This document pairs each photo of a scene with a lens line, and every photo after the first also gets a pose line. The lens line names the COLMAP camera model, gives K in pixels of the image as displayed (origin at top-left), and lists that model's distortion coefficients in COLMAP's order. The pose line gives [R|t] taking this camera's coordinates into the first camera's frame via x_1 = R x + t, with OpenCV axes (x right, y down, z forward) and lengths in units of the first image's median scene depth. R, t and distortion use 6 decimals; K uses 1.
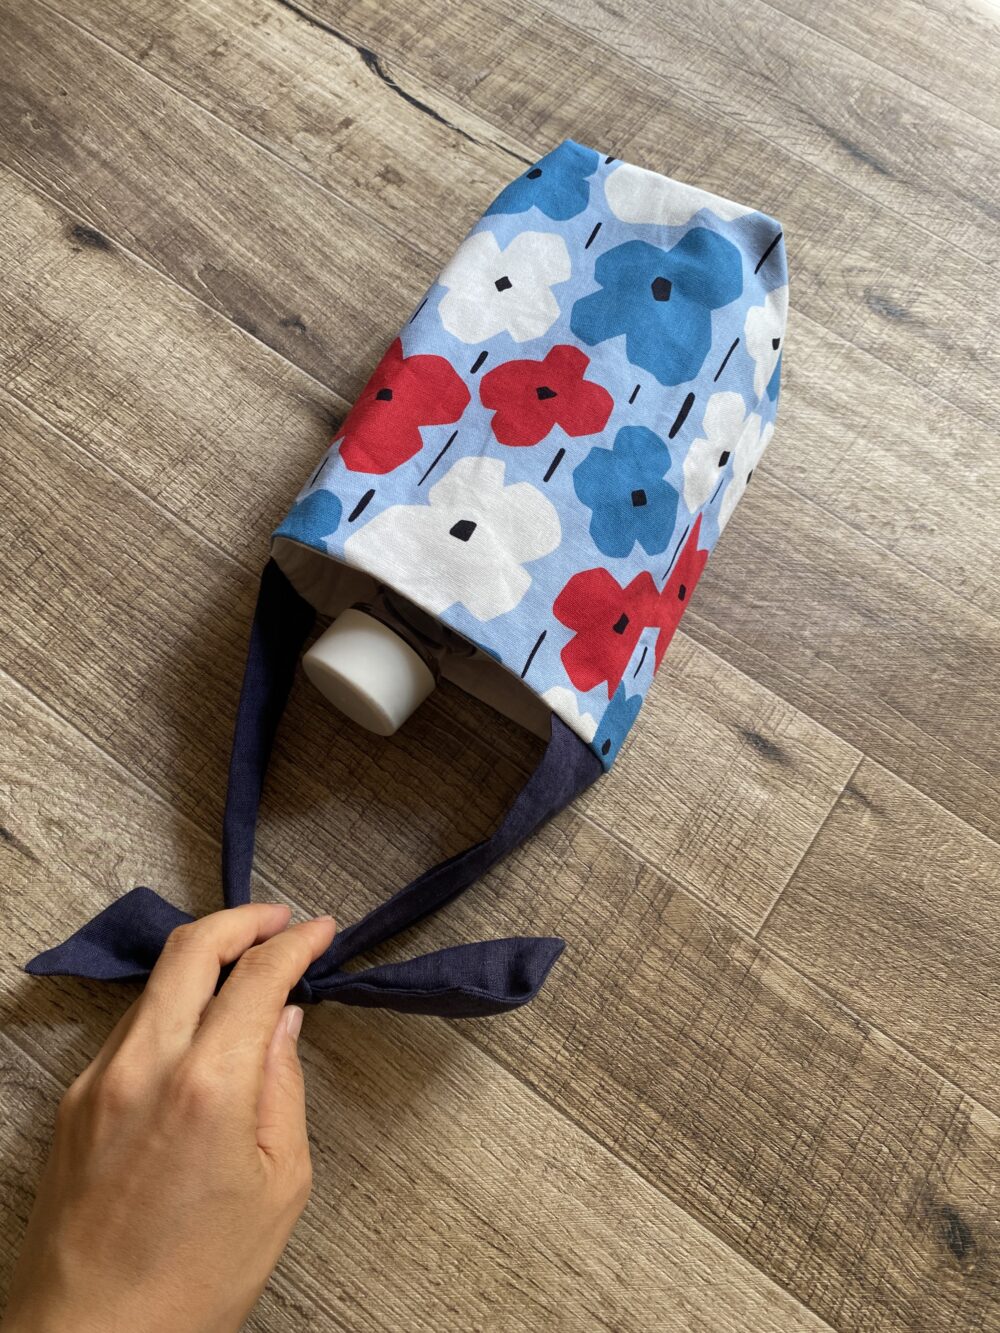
lens RADIAL K [[1017.6, 0, 503.4], [0, 1017.6, 668.1], [0, 0, 1]] dist [-0.020369, 0.004631]
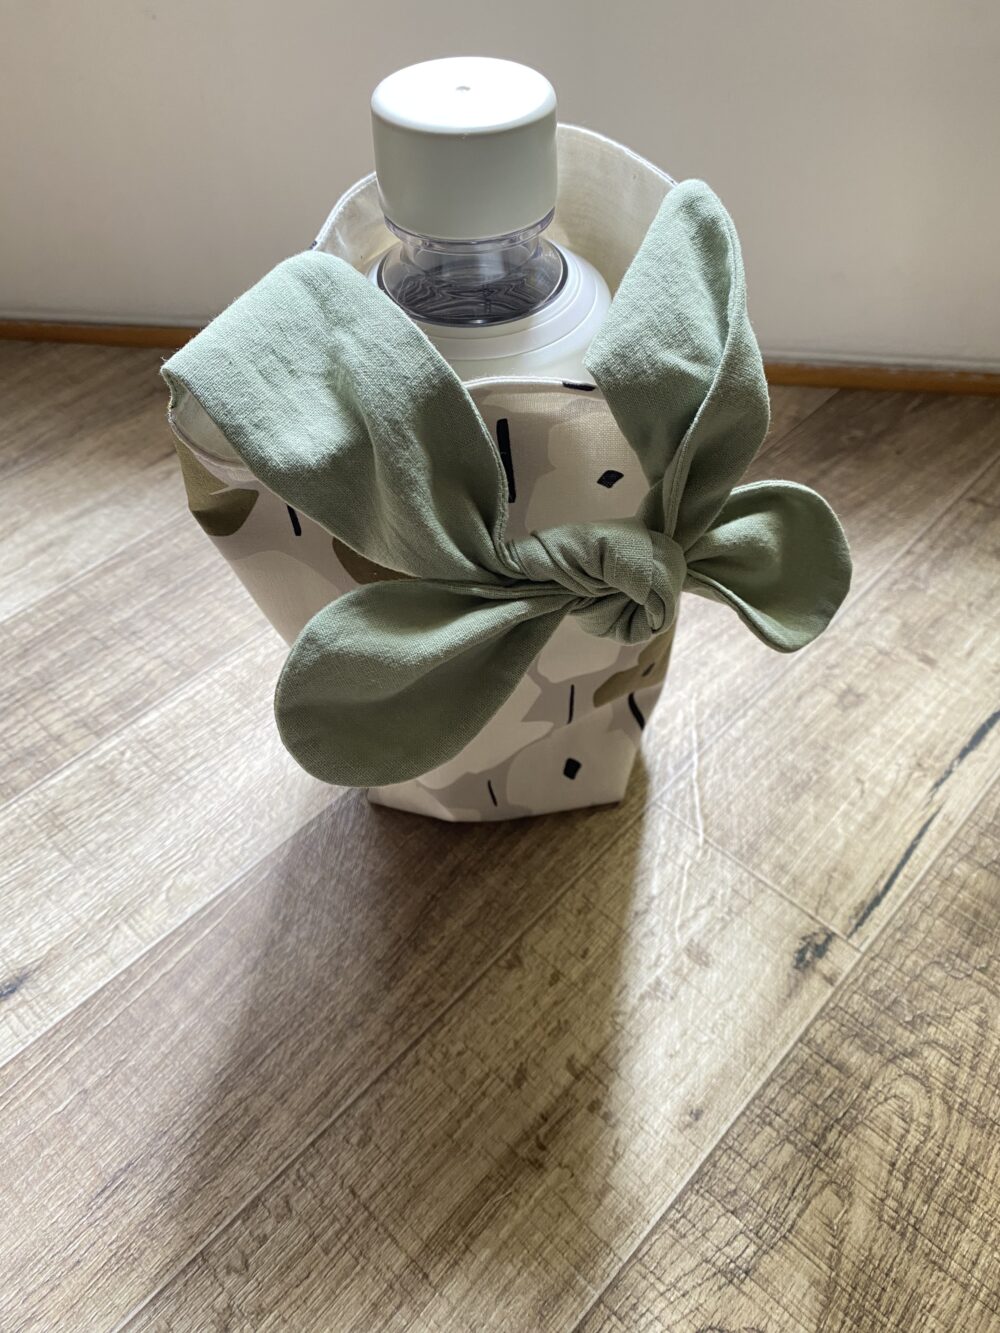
lens RADIAL K [[1017.6, 0, 510.1], [0, 1017.6, 667.5], [0, 0, 1]] dist [-0.020369, 0.004631]
pose [[-0.127204, 0.695504, -0.707173, 0.485570], [-0.913833, 0.195031, 0.356190, -0.528138], [0.385653, 0.691547, 0.610766, 0.370304]]
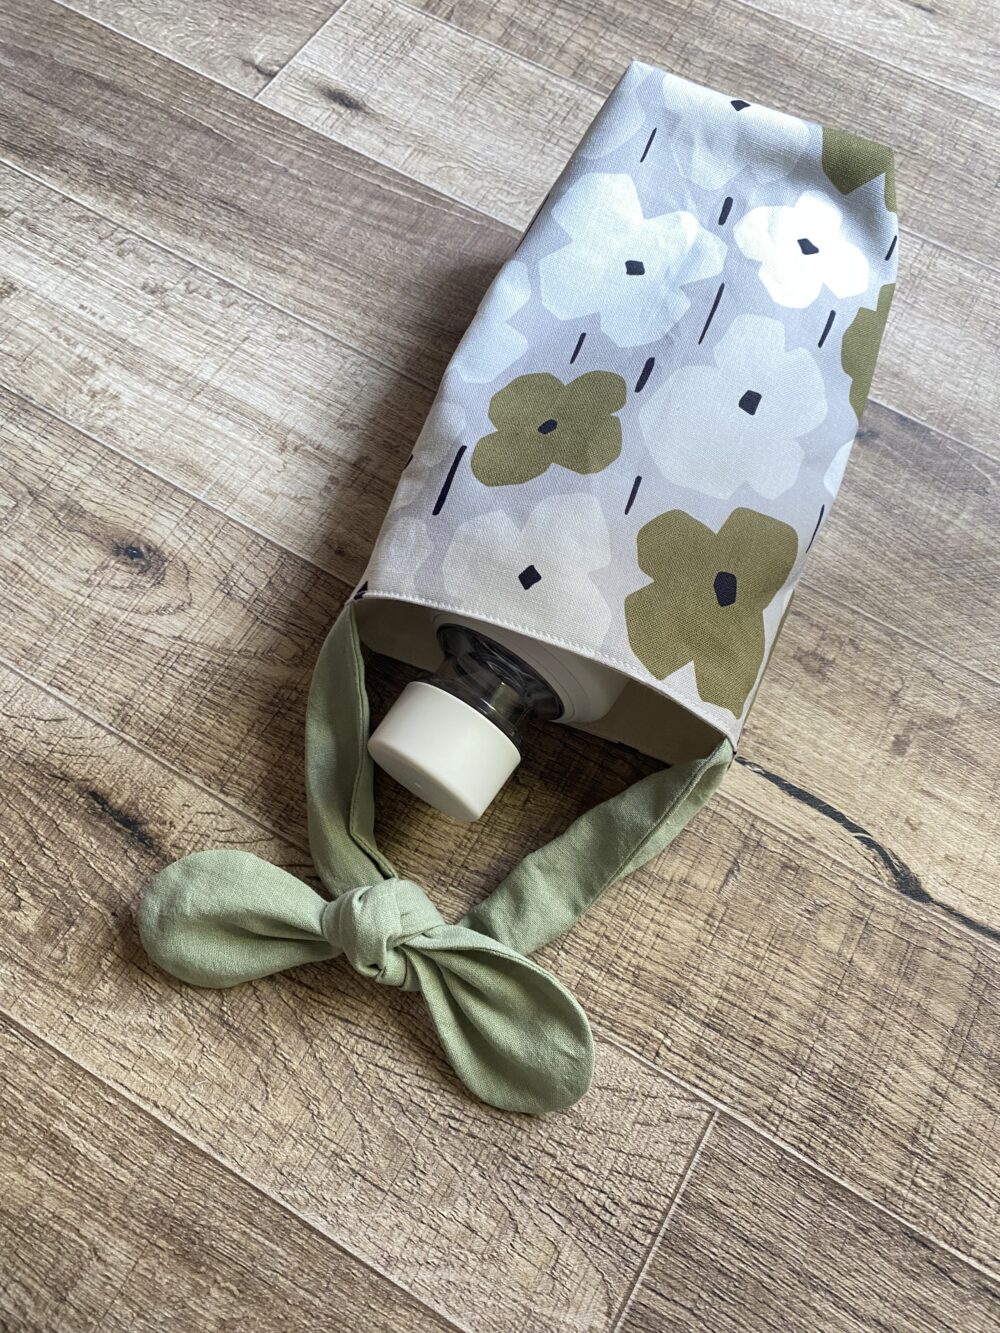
lens RADIAL K [[1017.6, 0, 505.7], [0, 1017.6, 661.8], [0, 0, 1]] dist [-0.020369, 0.004631]
pose [[-0.988526, 0.047904, -0.143257, 0.215362], [-0.133333, -0.722425, 0.678472, -0.949155], [-0.070991, 0.689788, 0.720523, 0.479231]]
